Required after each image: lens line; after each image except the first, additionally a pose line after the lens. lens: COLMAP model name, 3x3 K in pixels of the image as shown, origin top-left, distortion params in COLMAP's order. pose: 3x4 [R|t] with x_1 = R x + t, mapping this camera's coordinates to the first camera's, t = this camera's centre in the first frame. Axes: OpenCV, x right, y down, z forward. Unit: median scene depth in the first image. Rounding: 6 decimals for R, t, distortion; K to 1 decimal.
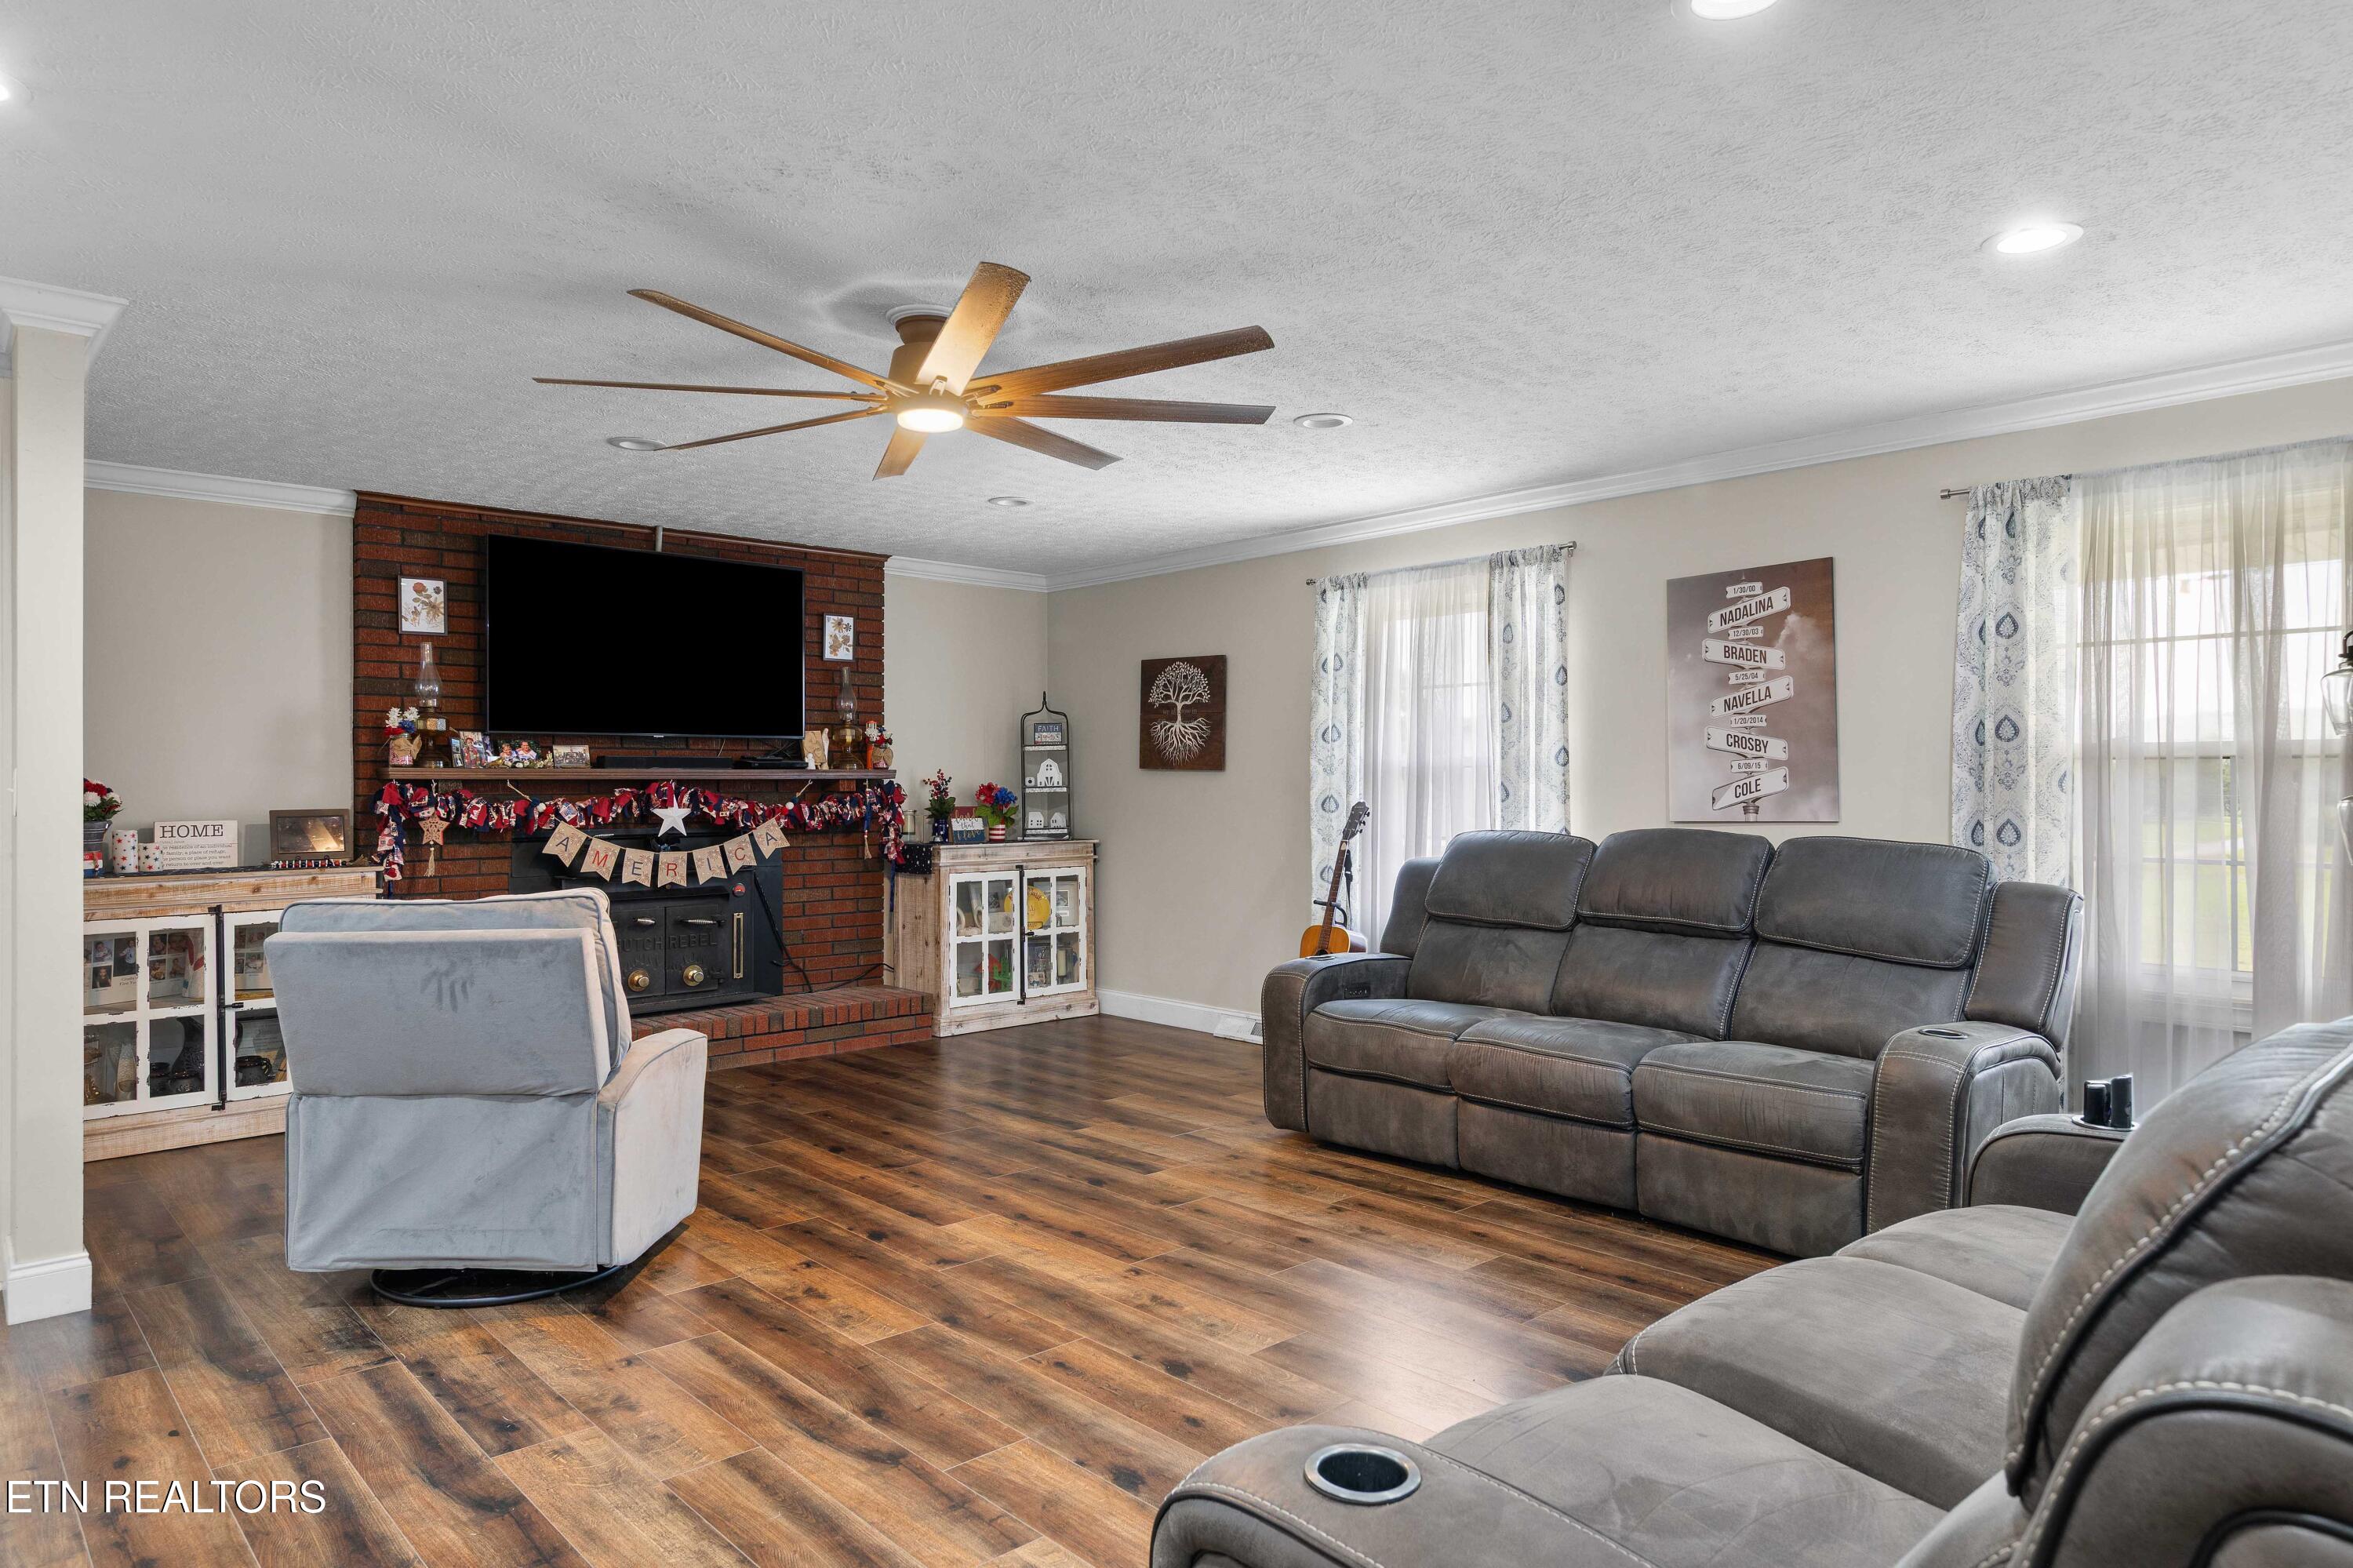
lens RADIAL K [[1426.2, 0, 1151.3], [0, 1426.2, 776.8], [0, 0, 1]] dist [0.006083, -0.000322]
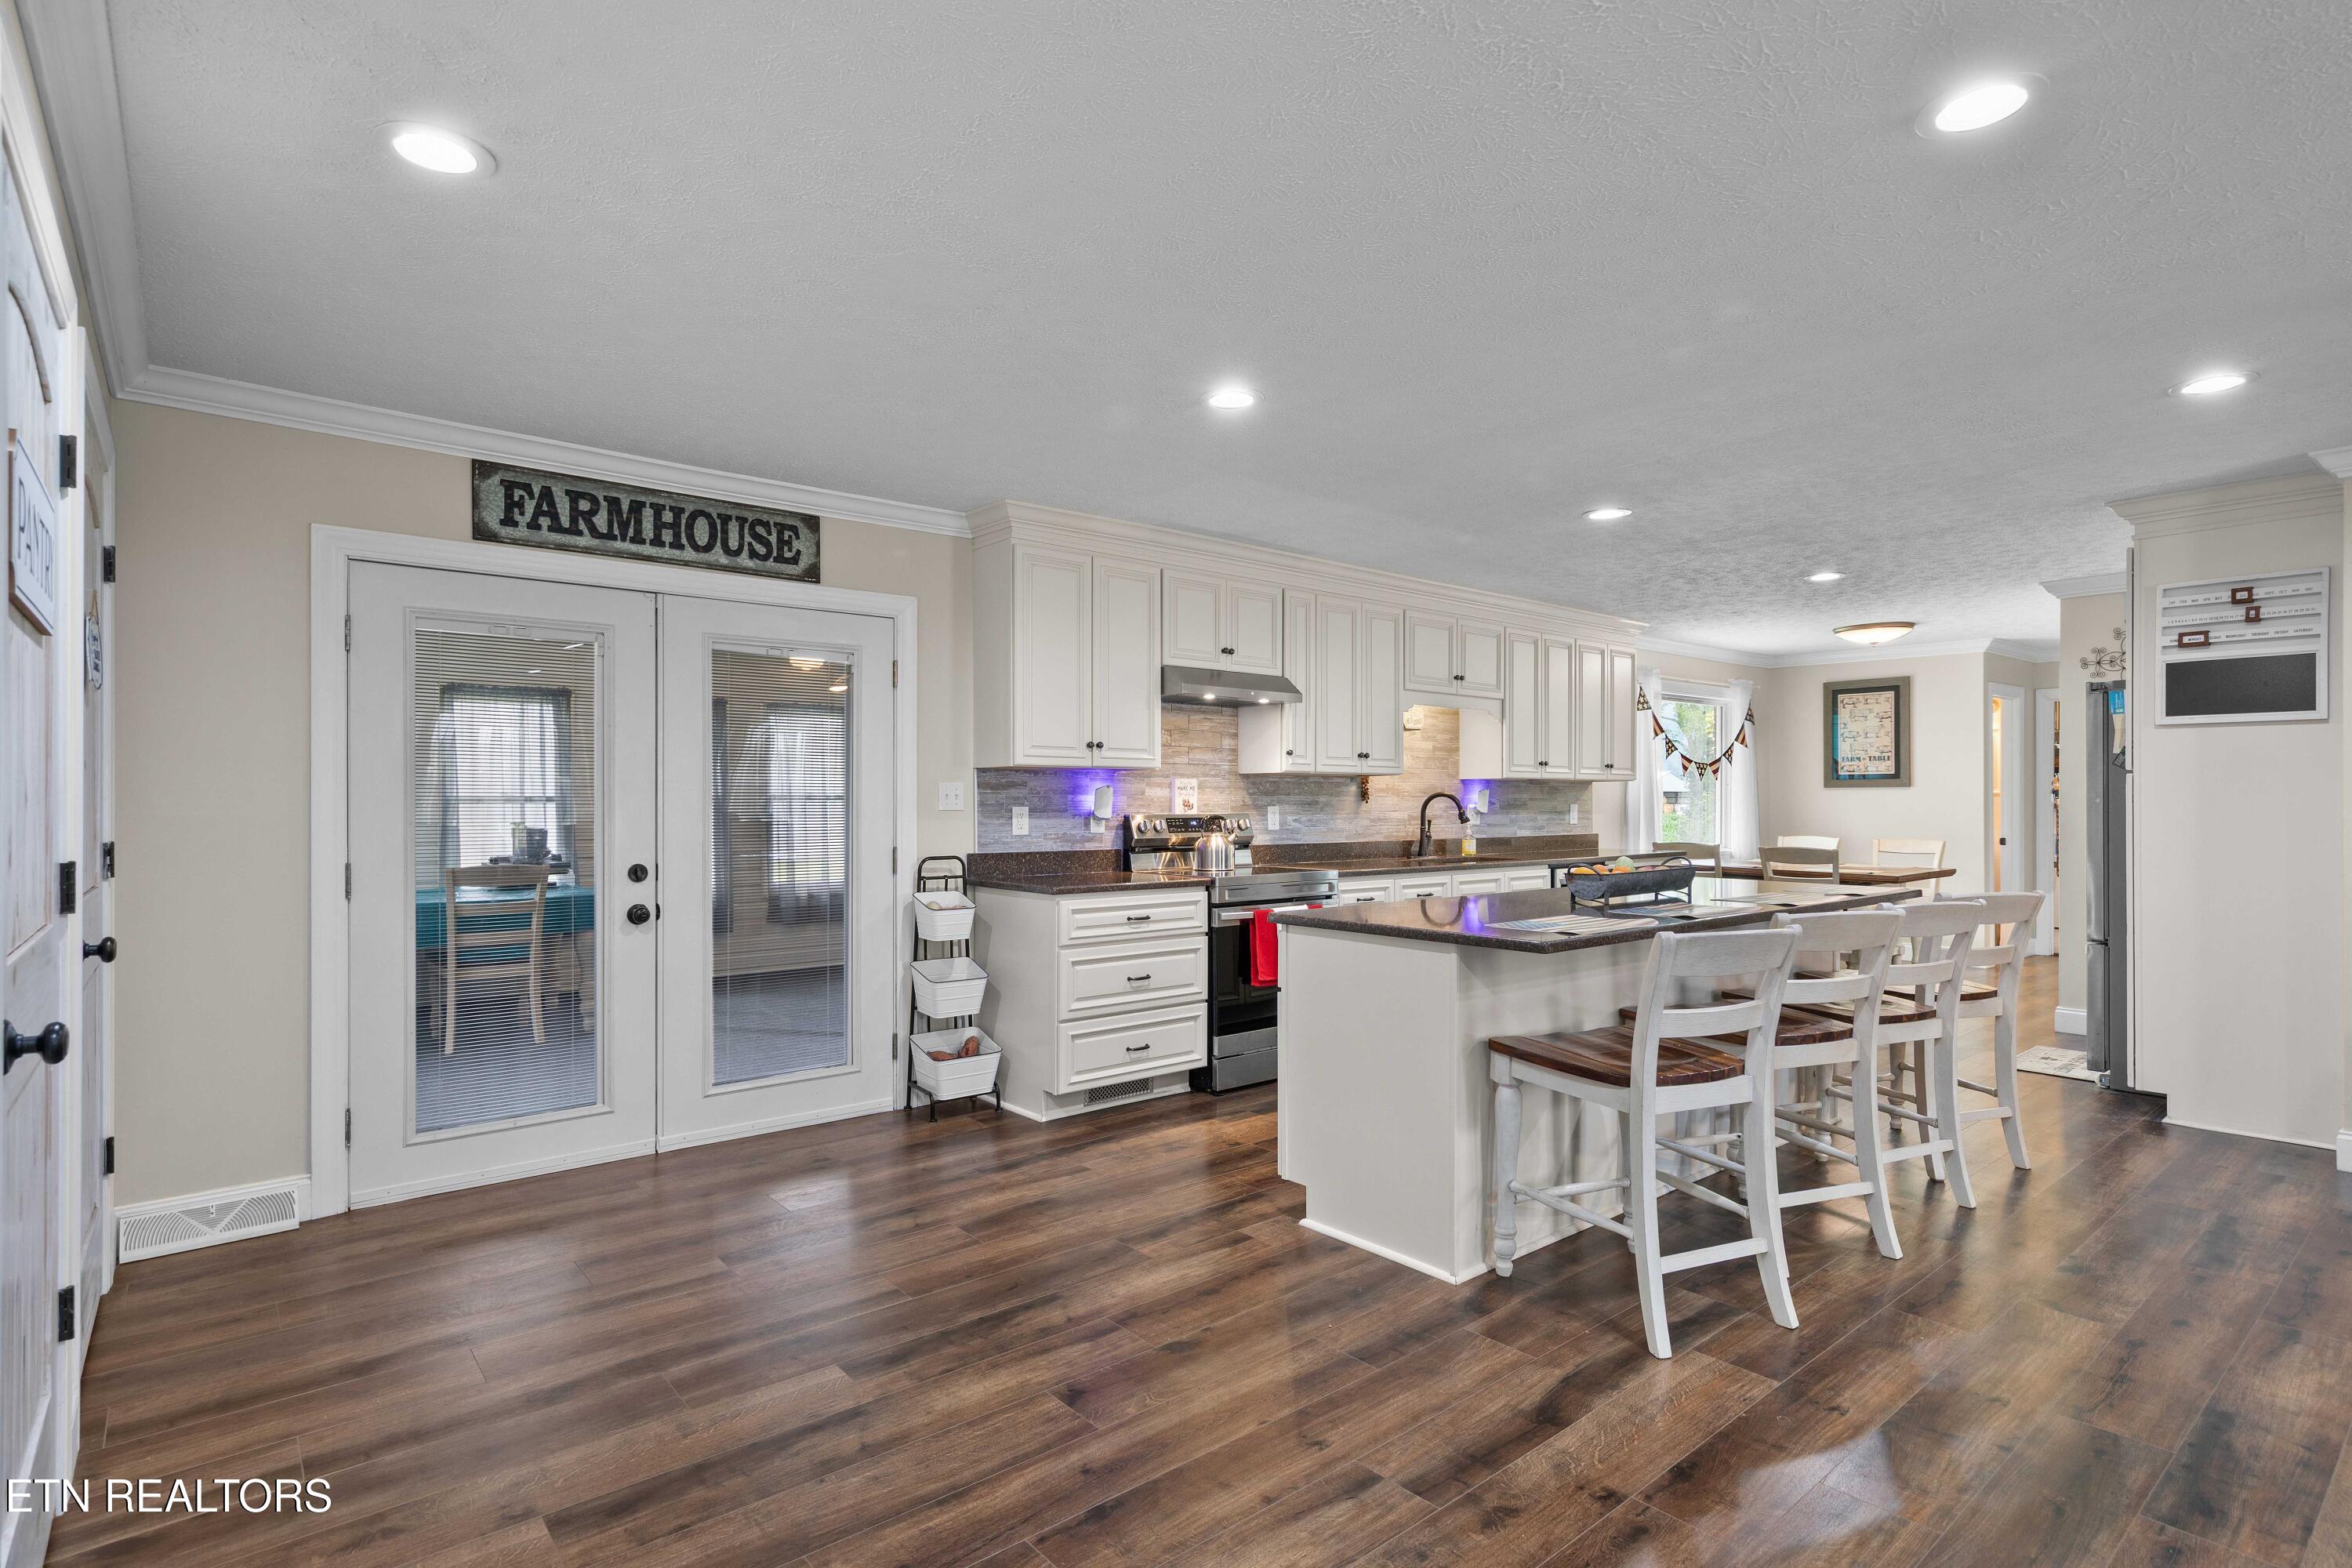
lens RADIAL K [[1164.8, 0, 1173.4], [0, 1164.8, 800.3], [0, 0, 1]] dist [0.006862, 0.002478]
pose [[-0.031946, 0.002263, -0.999487, 0.244128], [0.005088, 0.999985, 0.002101, 0.000263], [0.999477, -0.005019, -0.031957, -0.079117]]
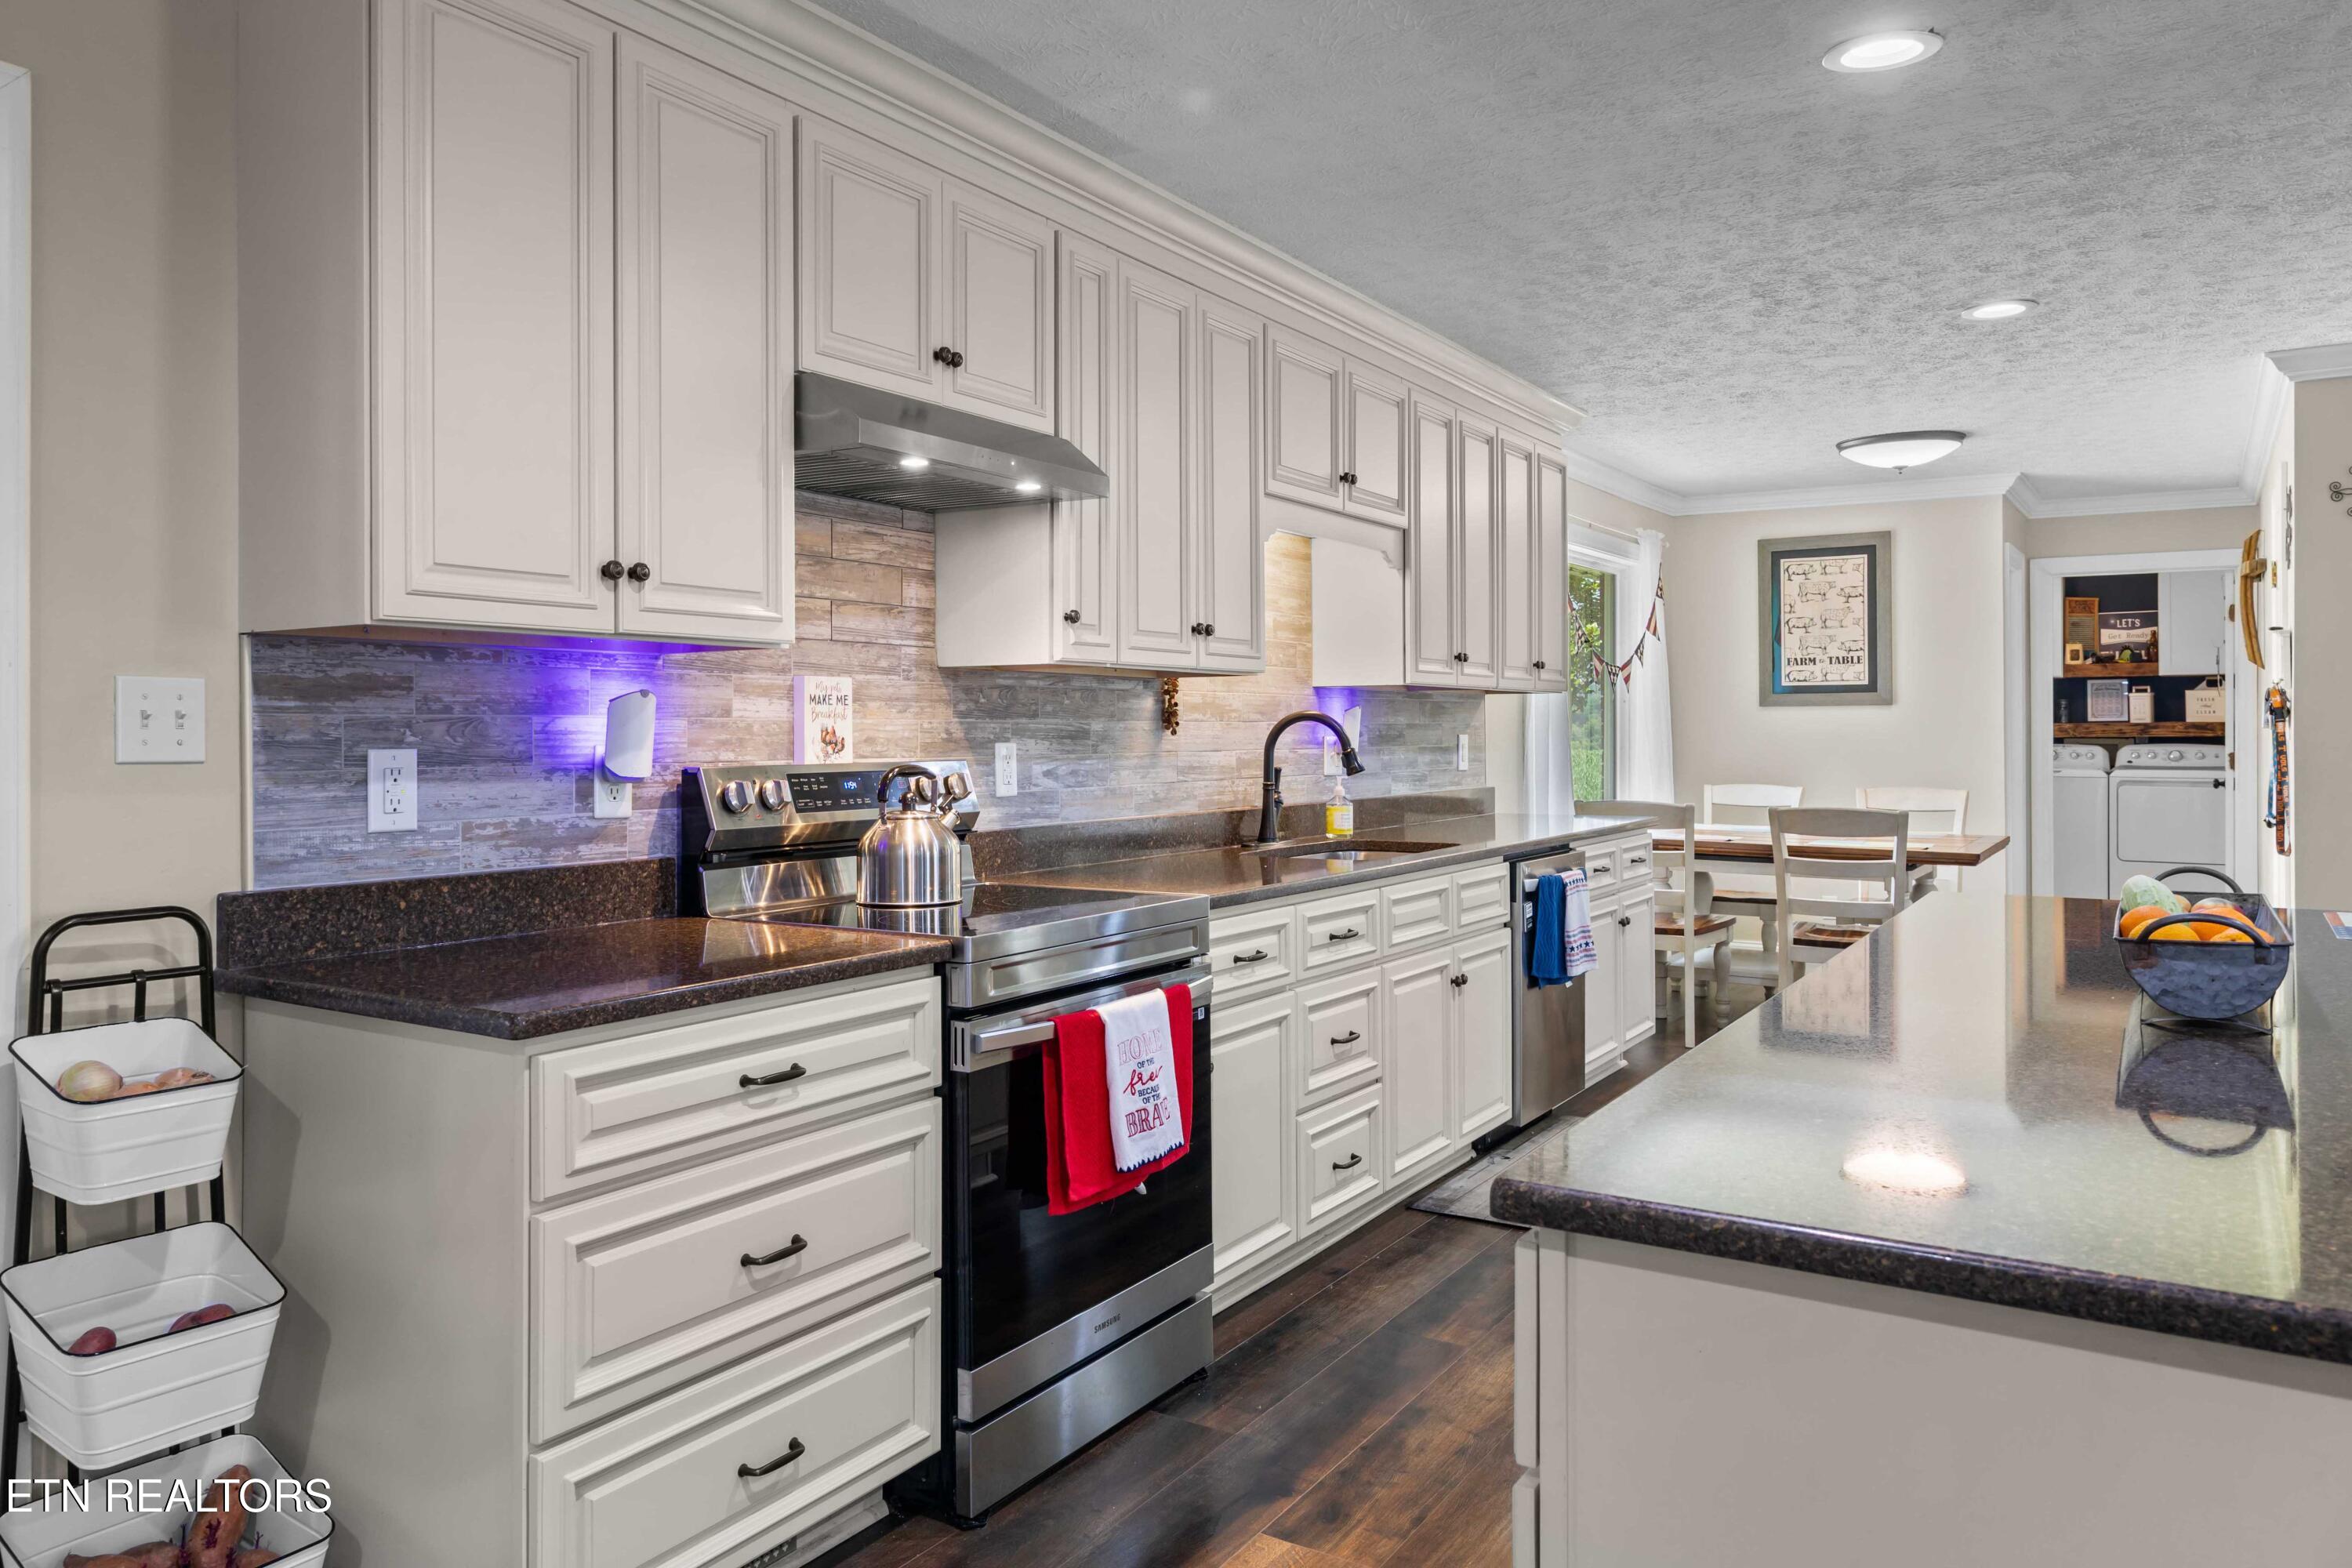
lens RADIAL K [[1641.0, 0, 1088.5], [0, 1641.0, 722.5], [0, 0, 1]] dist [0.009893, -0.001052]
pose [[0.248750, -0.002485, -0.968564, -0.156590], [0.007407, 0.999972, -0.000663, 0.000951], [0.968539, -0.007009, 0.248762, -0.150837]]
